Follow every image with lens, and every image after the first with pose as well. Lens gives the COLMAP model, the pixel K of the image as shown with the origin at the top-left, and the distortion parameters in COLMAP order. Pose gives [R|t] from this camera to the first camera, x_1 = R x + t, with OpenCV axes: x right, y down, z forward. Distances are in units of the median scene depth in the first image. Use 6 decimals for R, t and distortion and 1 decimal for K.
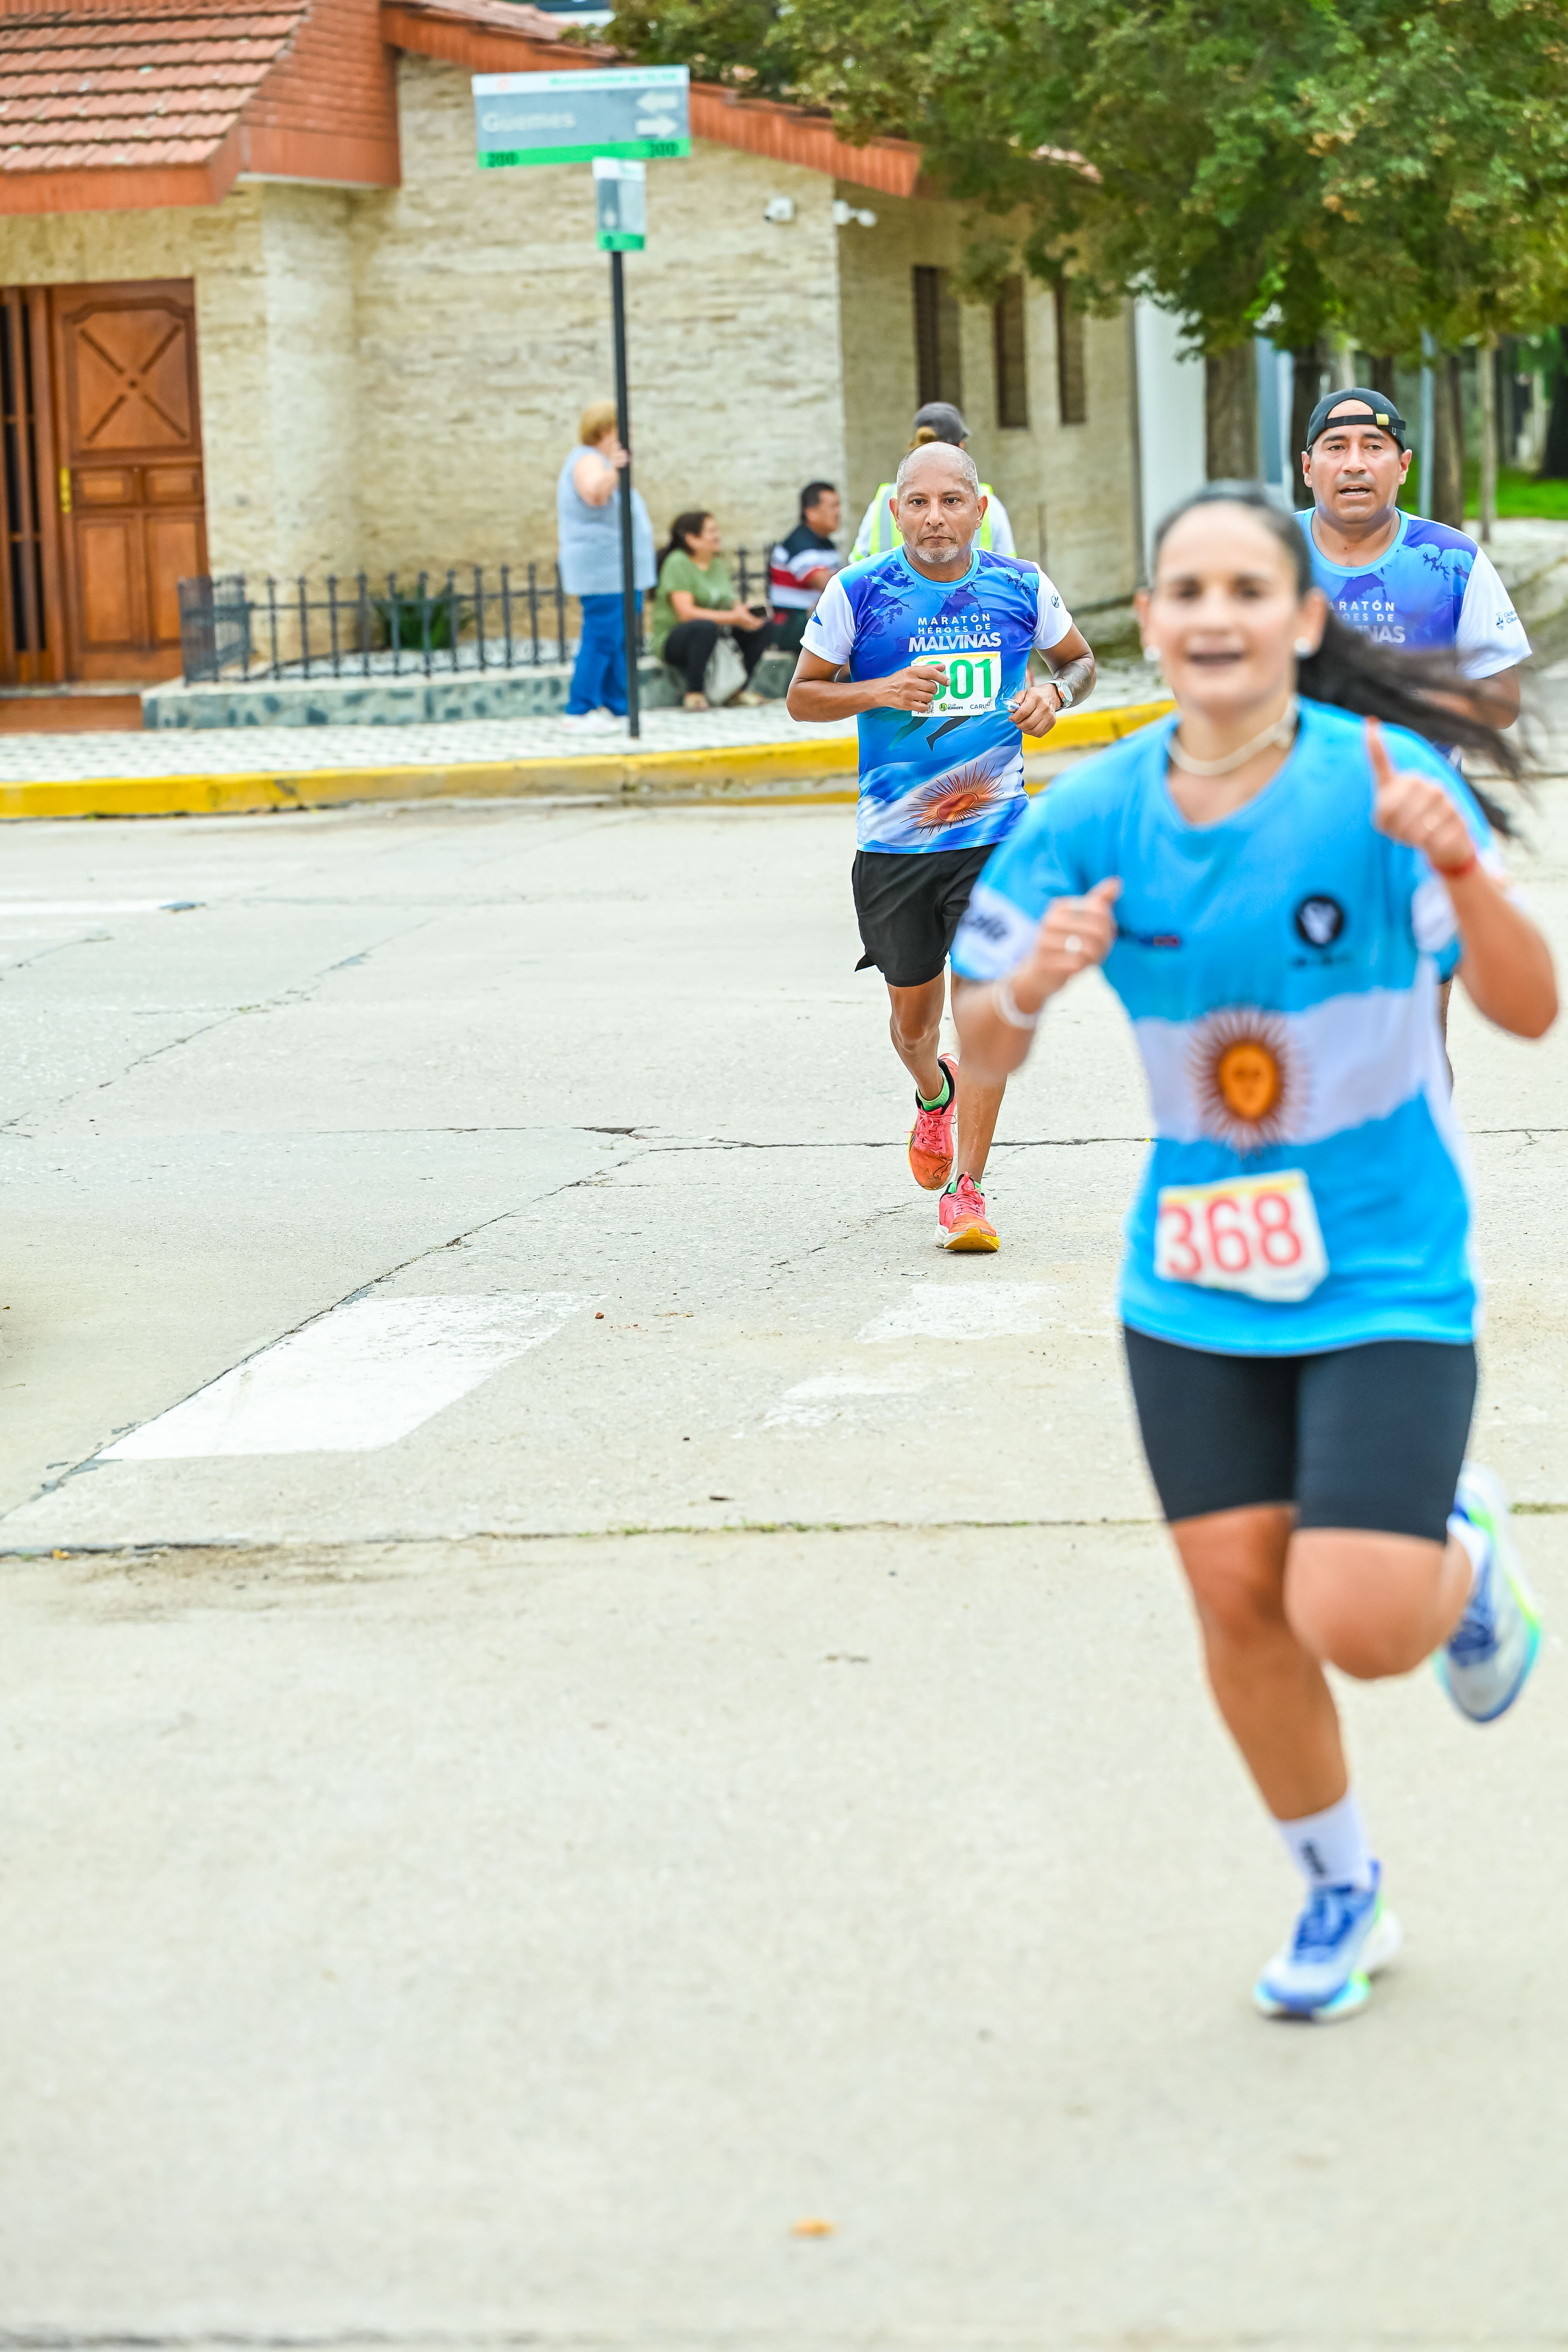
lens RADIAL K [[6996.8, 0, 784.0], [0, 6996.8, 1176.0], [0, 0, 1]] dist [-0.080399, 1.284739]
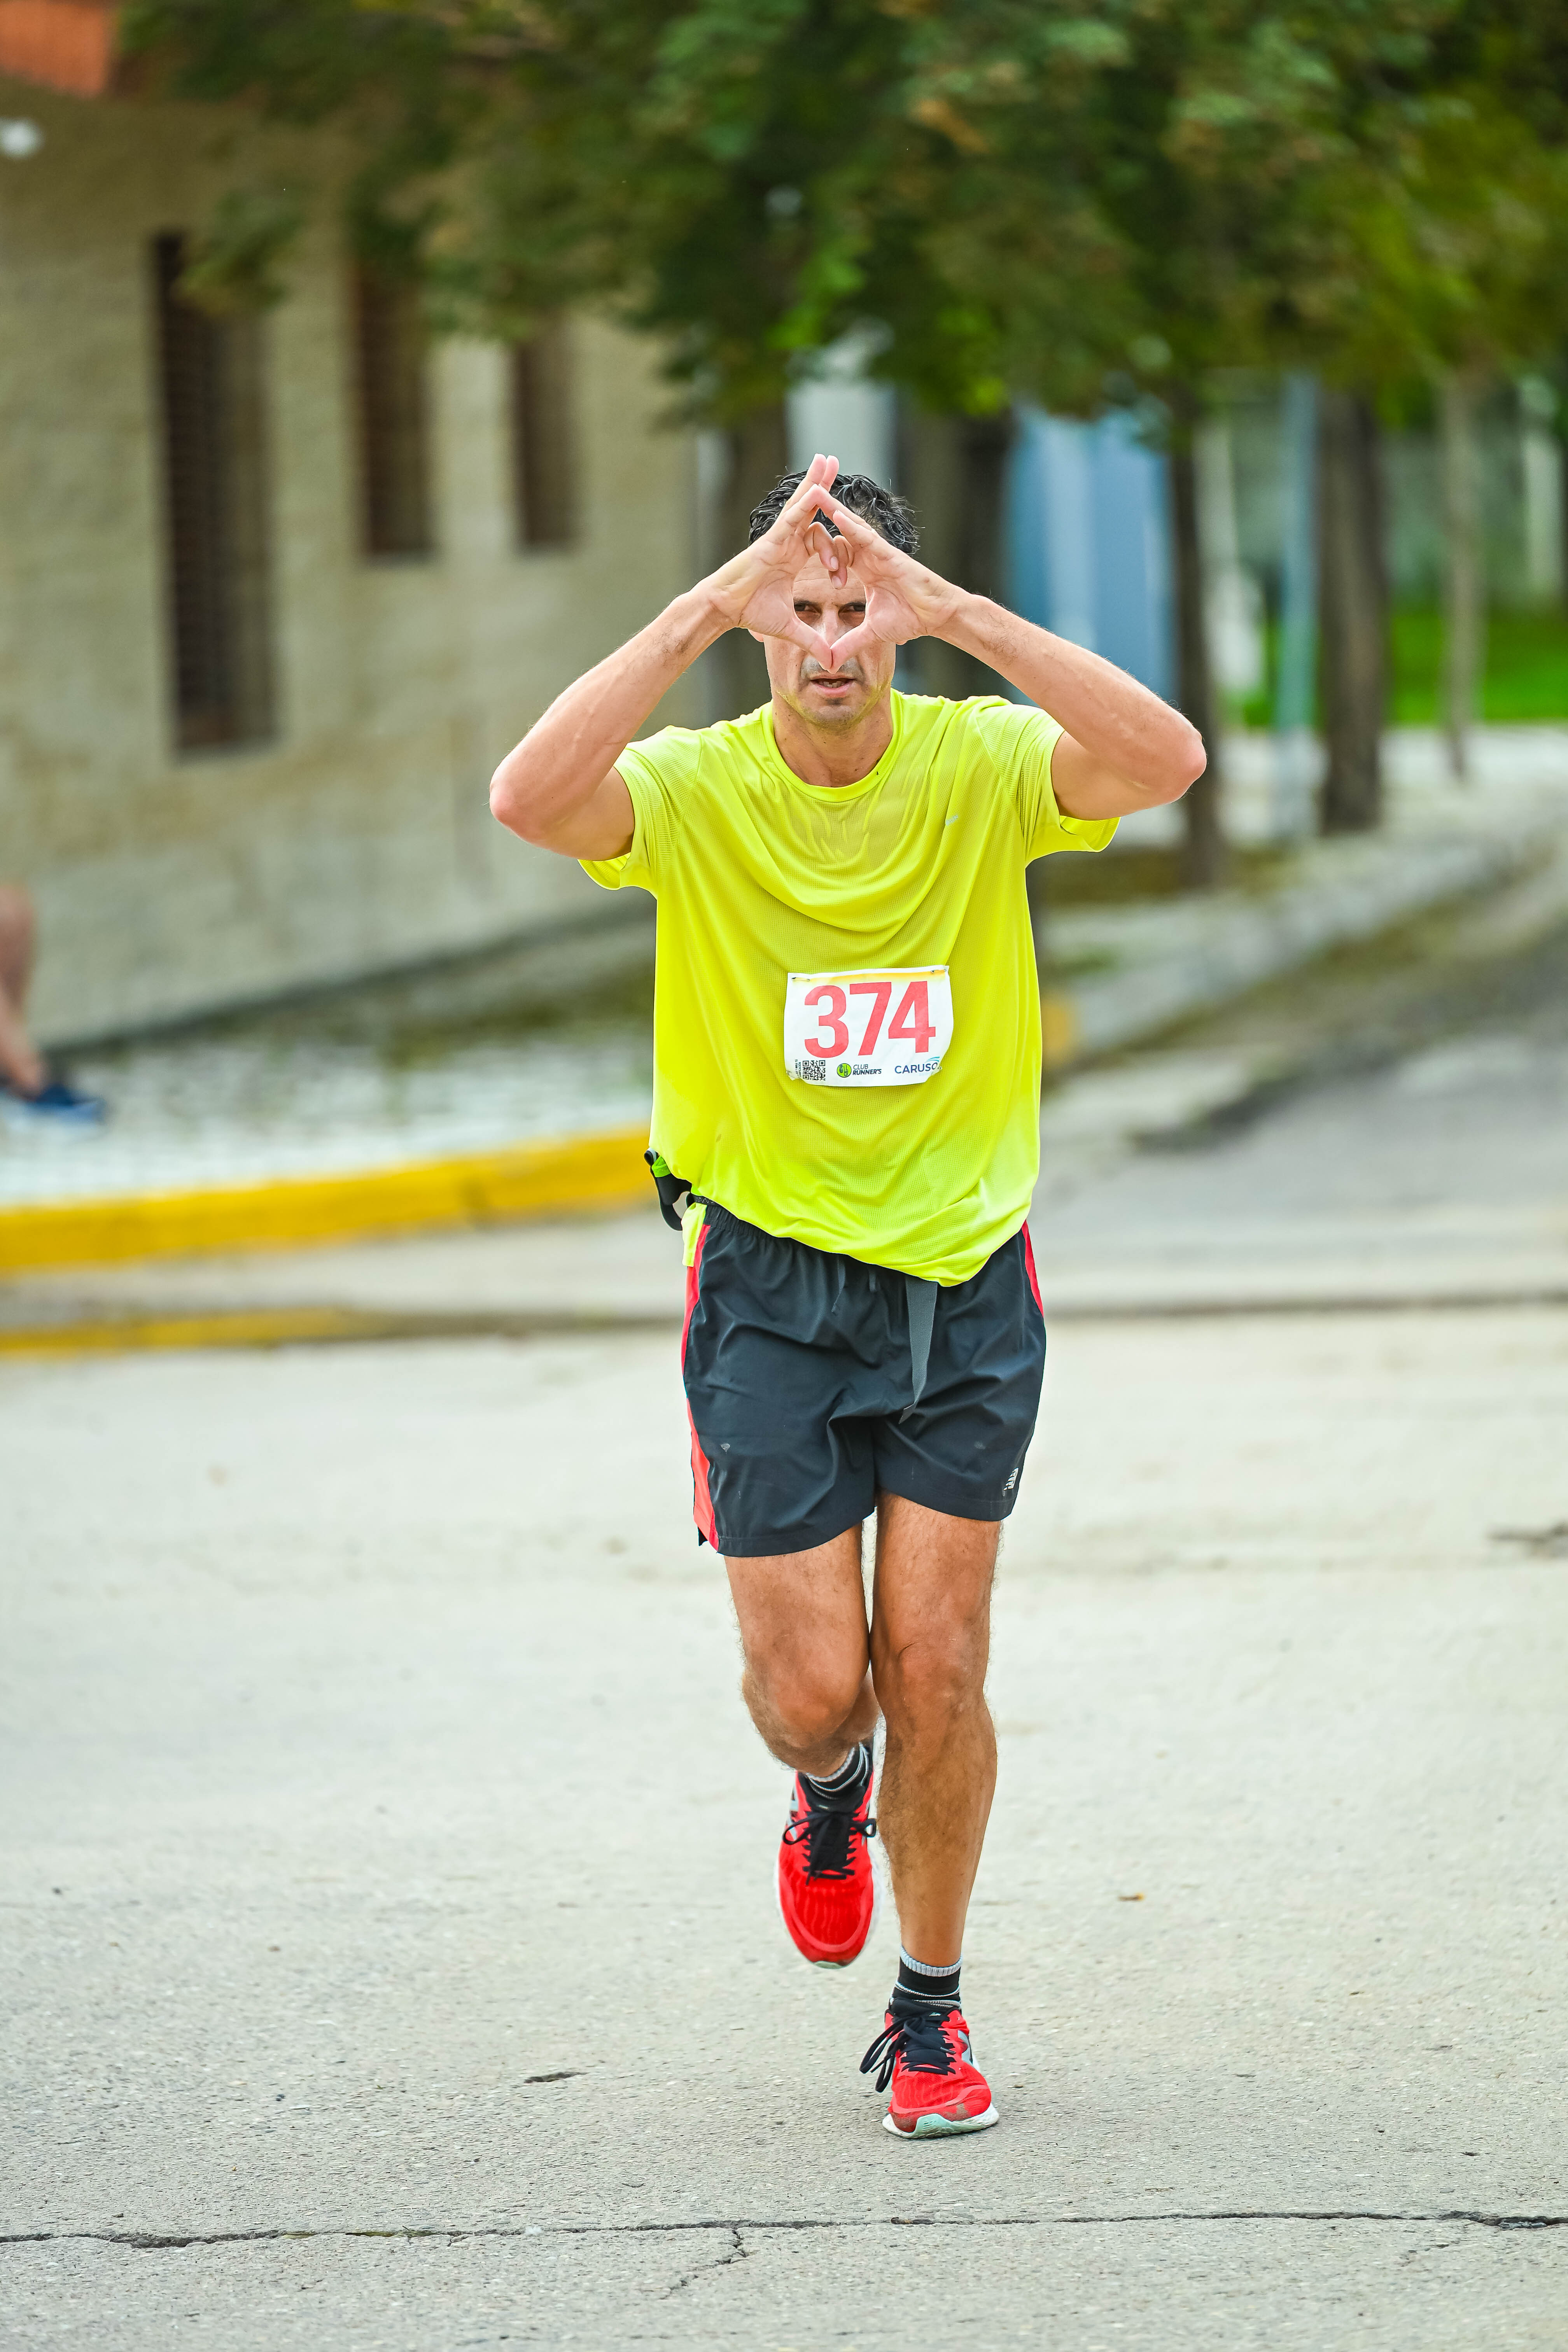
lens RADIAL K [[13484.5, 0, 784.0], [0, 13484.5, 1176.0], [0, 0, 1]] dist [0.000542, -2.132249]
pose [[0.999532, 0.002020, 0.030537, 0.039086], [-0.000241, 0.998307, -0.058163, -0.010865], [-0.030603, 0.058128, 0.997840, 0.068956]]
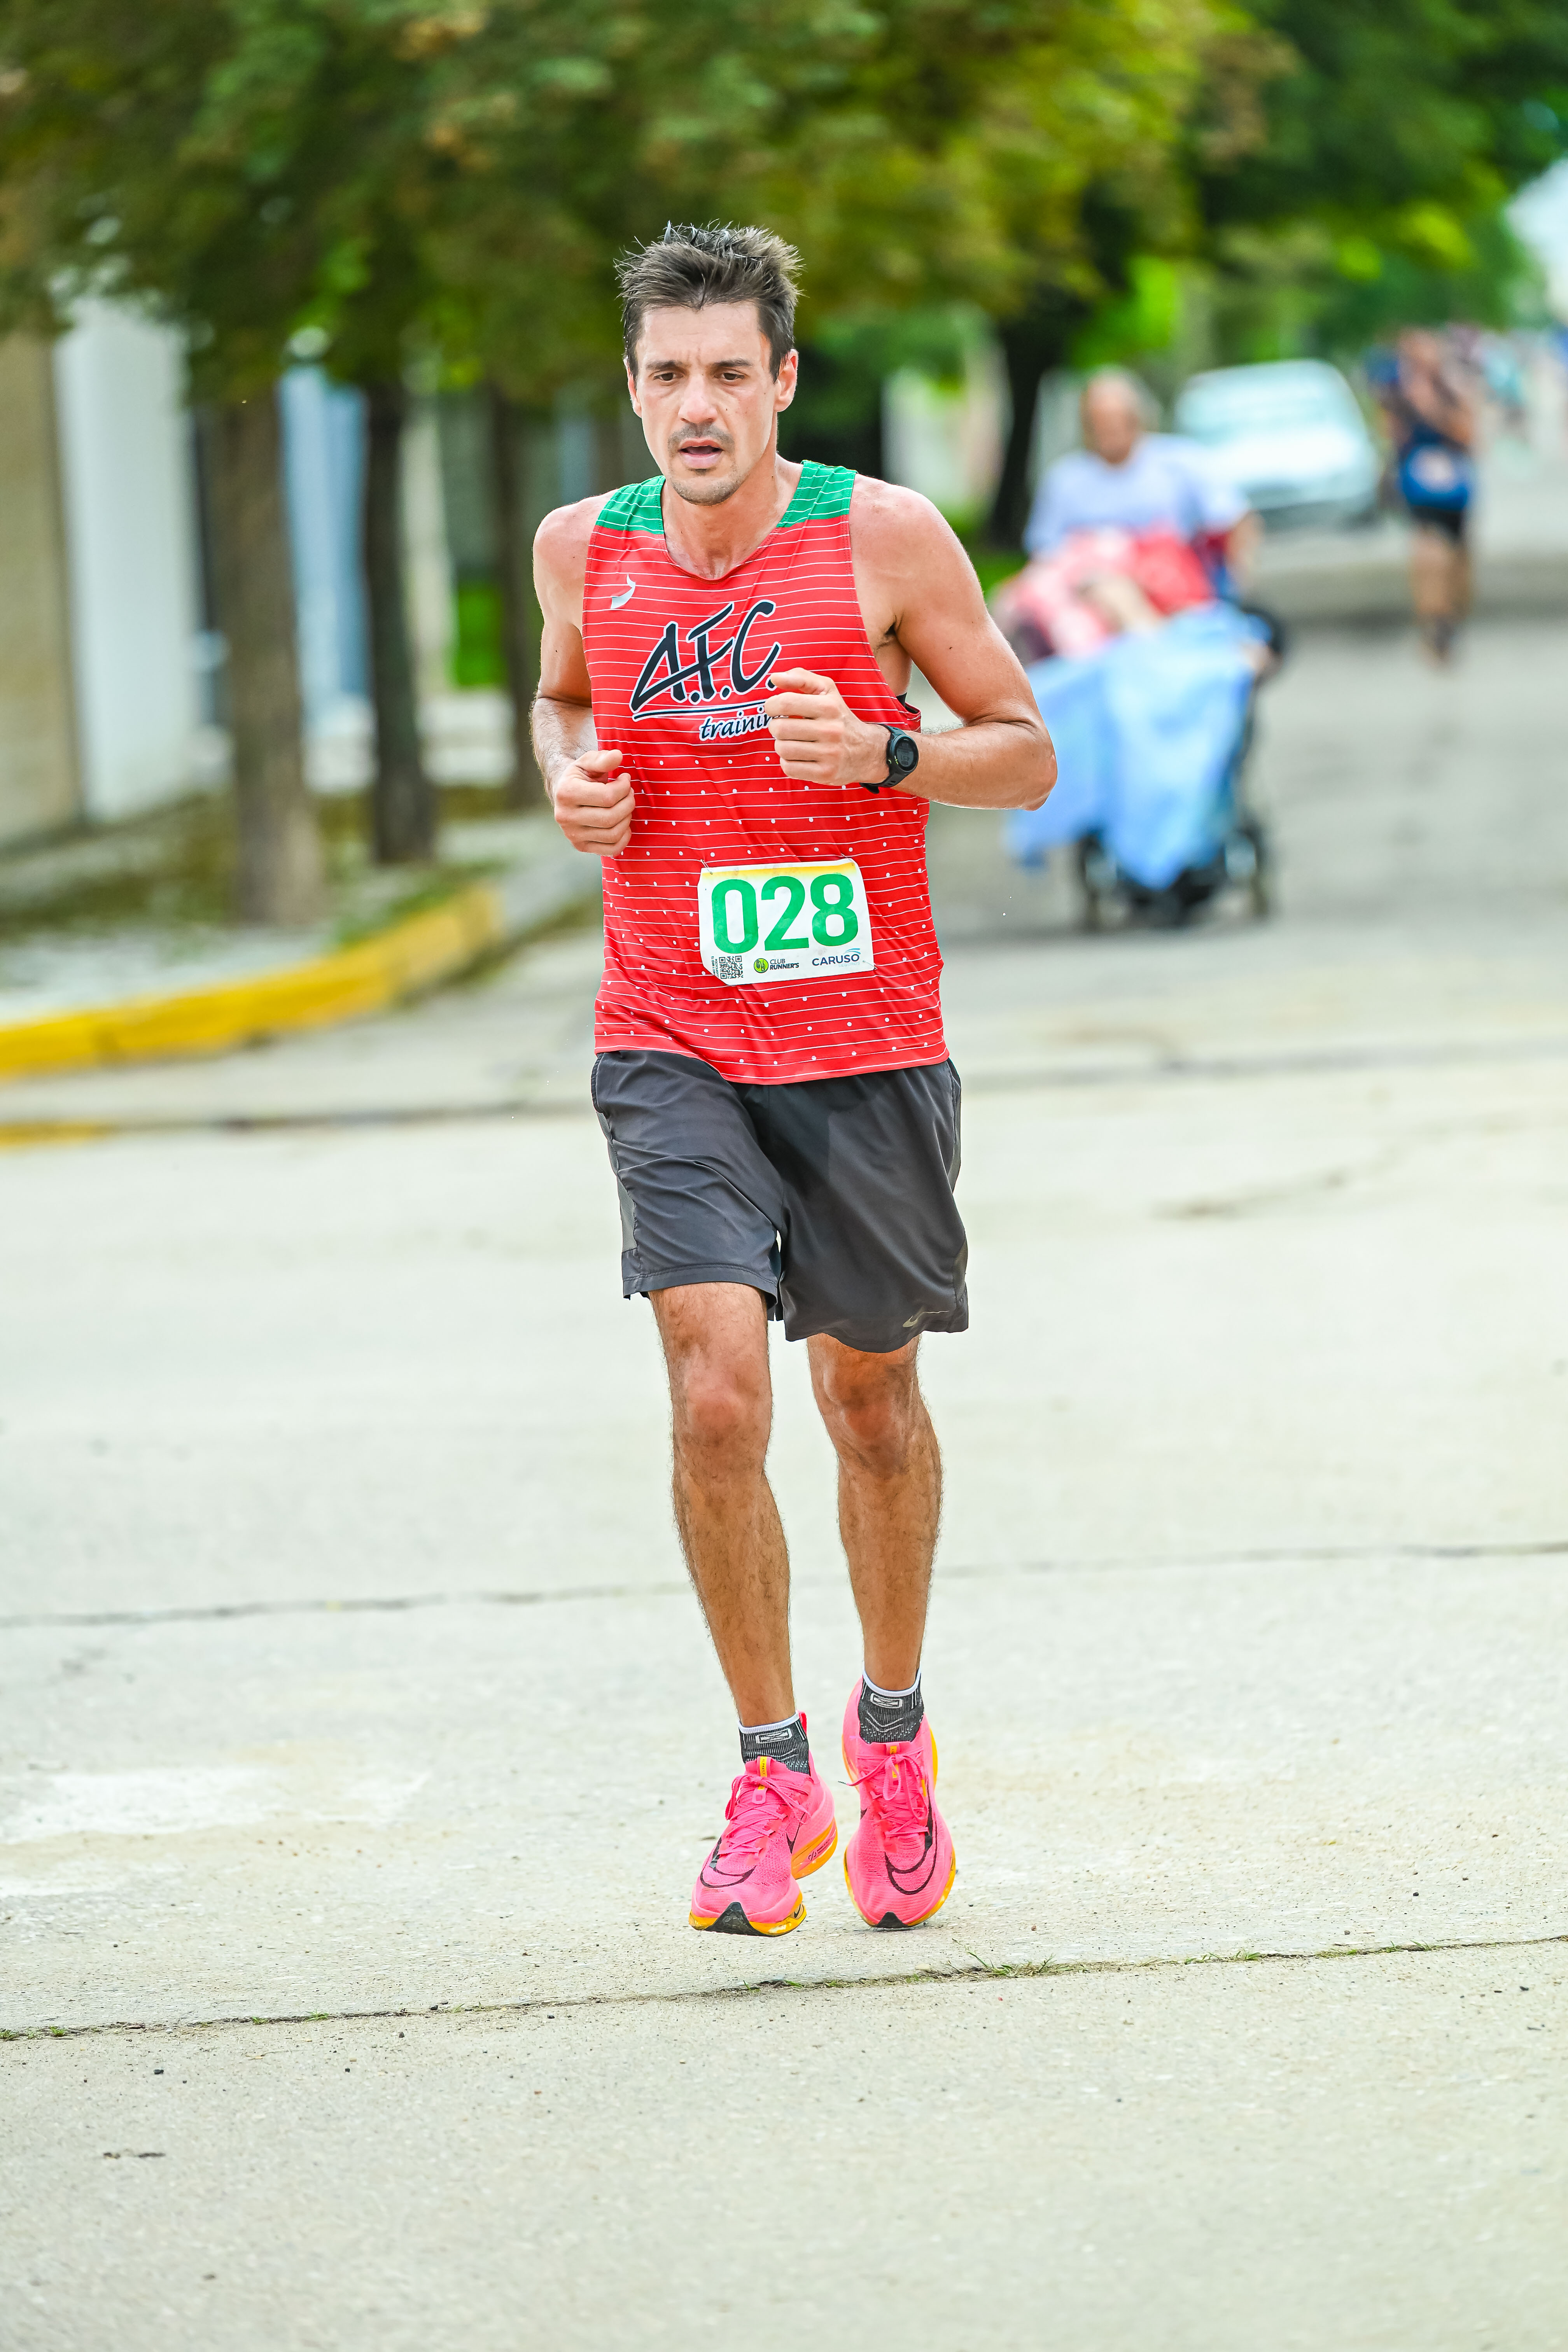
lens RADIAL K [[13484.5, 0, 784.0], [0, 13484.5, 1176.0], [0, 0, 1]] dist [0.000542, -2.132249]
pose [[0.993404, -0.023128, 0.112312, -0.021709], [0.029828, 0.997851, -0.058343, 0.013855], [-0.110721, 0.061308, 0.991959, -0.114720]]
